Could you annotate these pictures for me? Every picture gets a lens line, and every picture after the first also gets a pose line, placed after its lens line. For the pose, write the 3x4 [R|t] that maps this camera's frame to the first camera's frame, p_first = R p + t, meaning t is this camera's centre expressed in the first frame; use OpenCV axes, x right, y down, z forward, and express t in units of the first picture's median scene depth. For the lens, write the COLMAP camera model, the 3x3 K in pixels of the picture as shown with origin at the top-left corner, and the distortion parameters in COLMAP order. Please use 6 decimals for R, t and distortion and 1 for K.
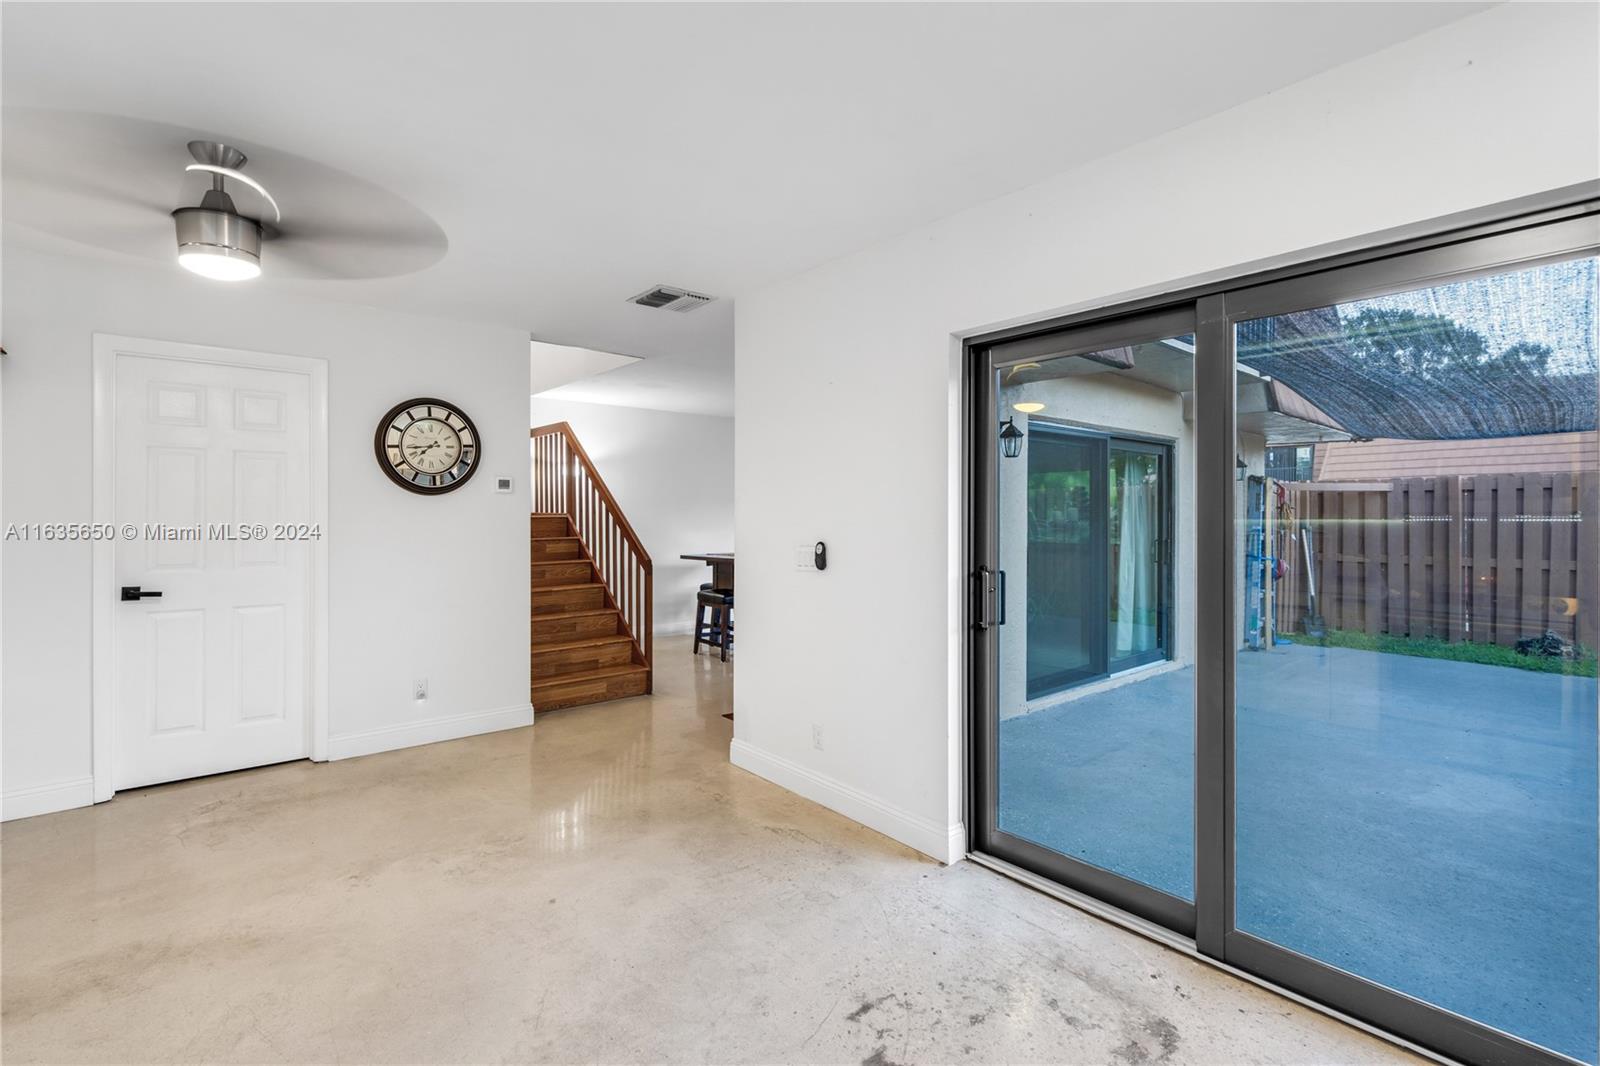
lens RADIAL K [[734.7, 0, 803.0], [0, 734.7, 525.9], [0, 0, 1]] dist [-0.000913, 0.000307]
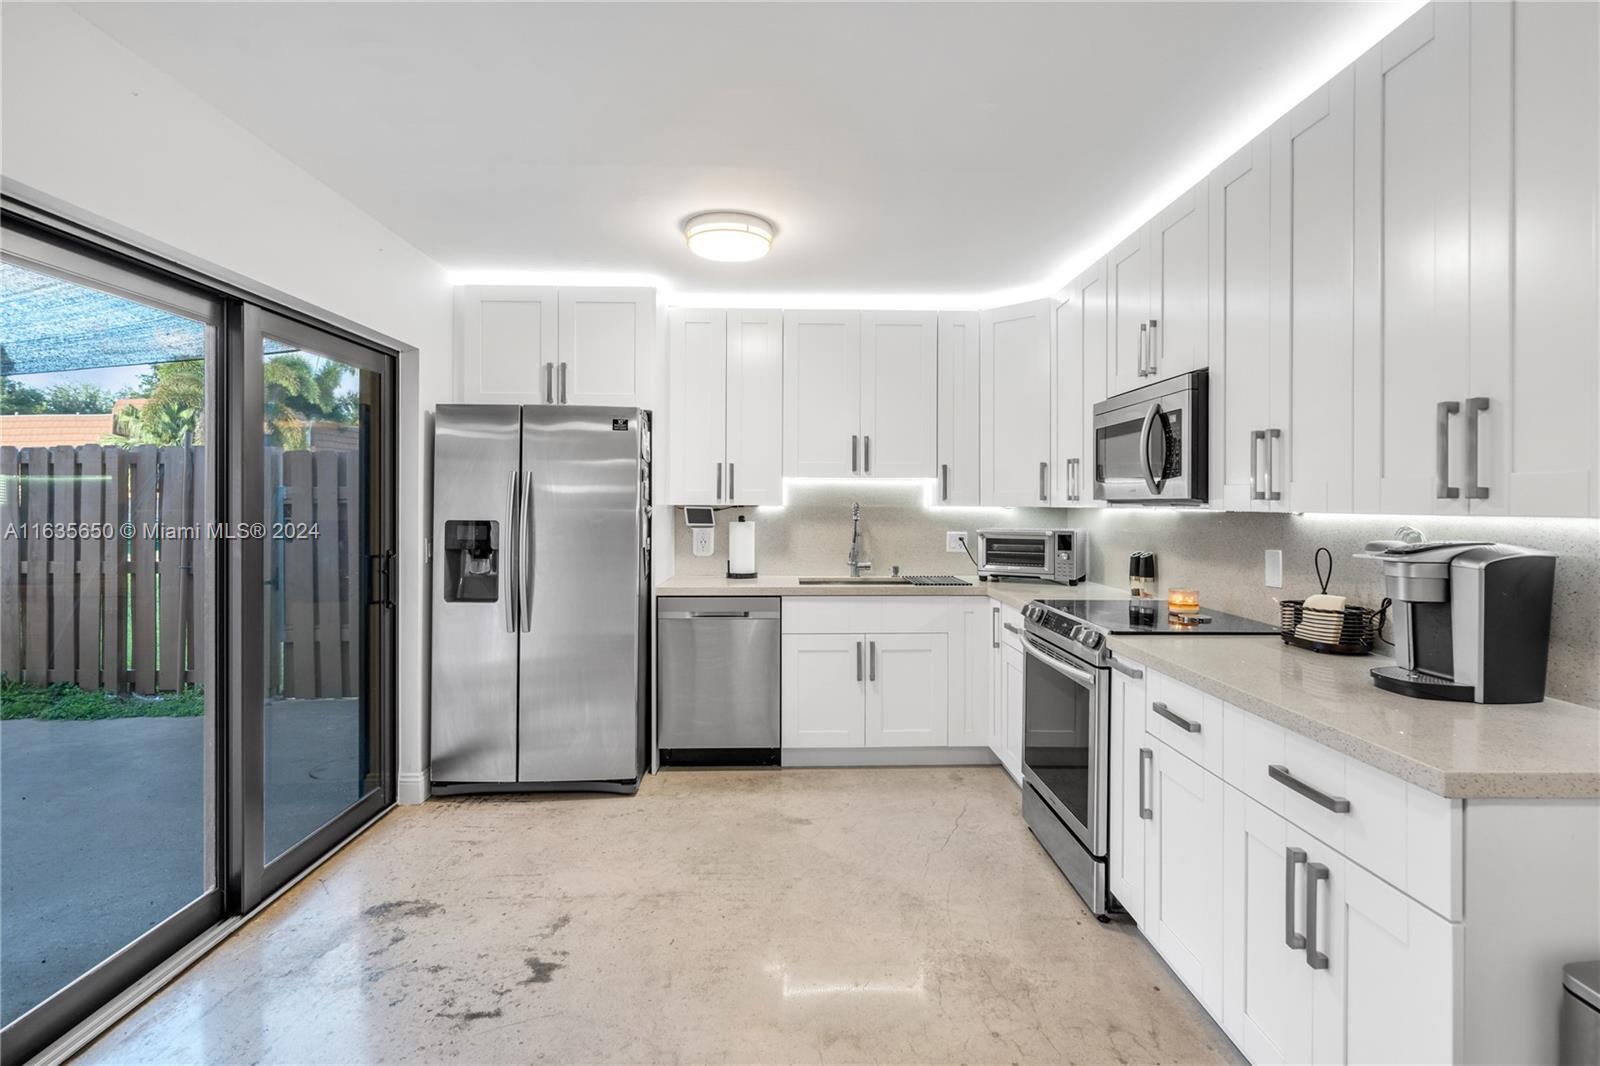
lens RADIAL K [[766.3, 0, 806.2], [0, 766.3, 505.8], [0, 0, 1]] dist [-0.000352, 0.000251]
pose [[-0.778810, -0.002227, 0.627256, -0.851629], [0.002874, 0.999971, 0.007119, -0.023595], [-0.627253, 0.007347, -0.778781, 1.441668]]
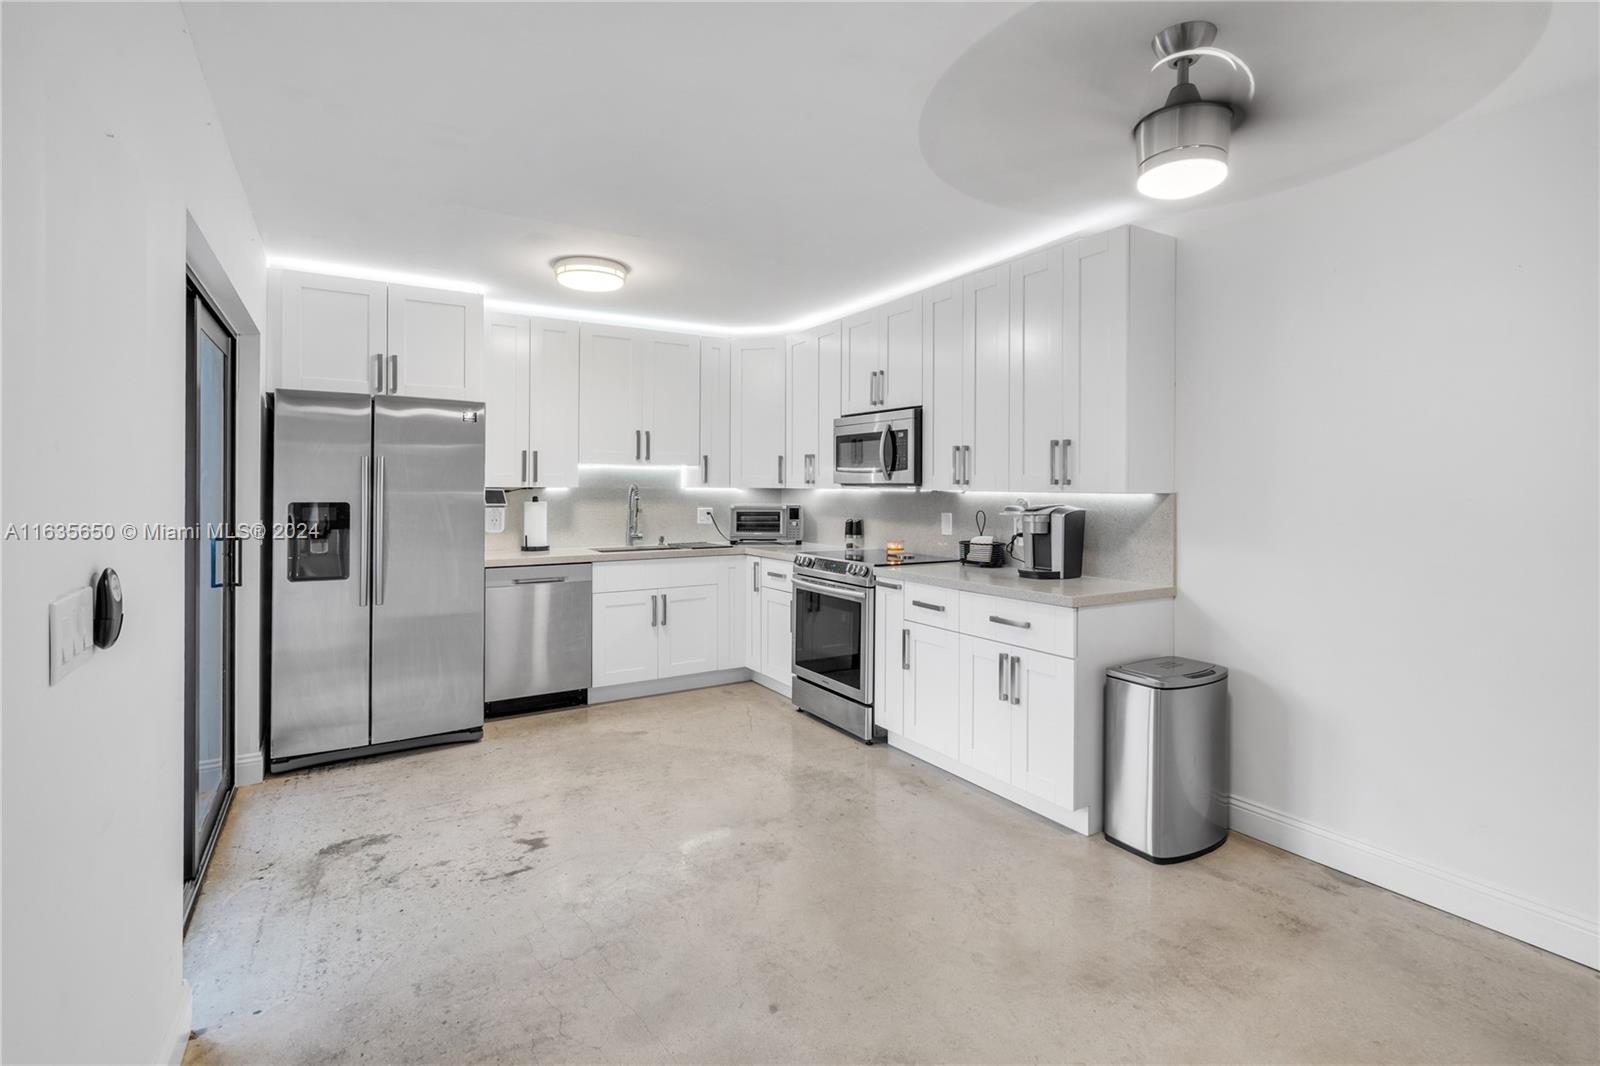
lens RADIAL K [[765.3, 0, 799.4], [0, 765.3, 488.2], [0, 0, 1]] dist [0.000998, 0.000284]
pose [[-0.987859, -0.001680, 0.155346, -0.592713], [-0.000013, 0.999942, 0.010730, -0.032841], [-0.155355, 0.010598, -0.987802, 2.141653]]
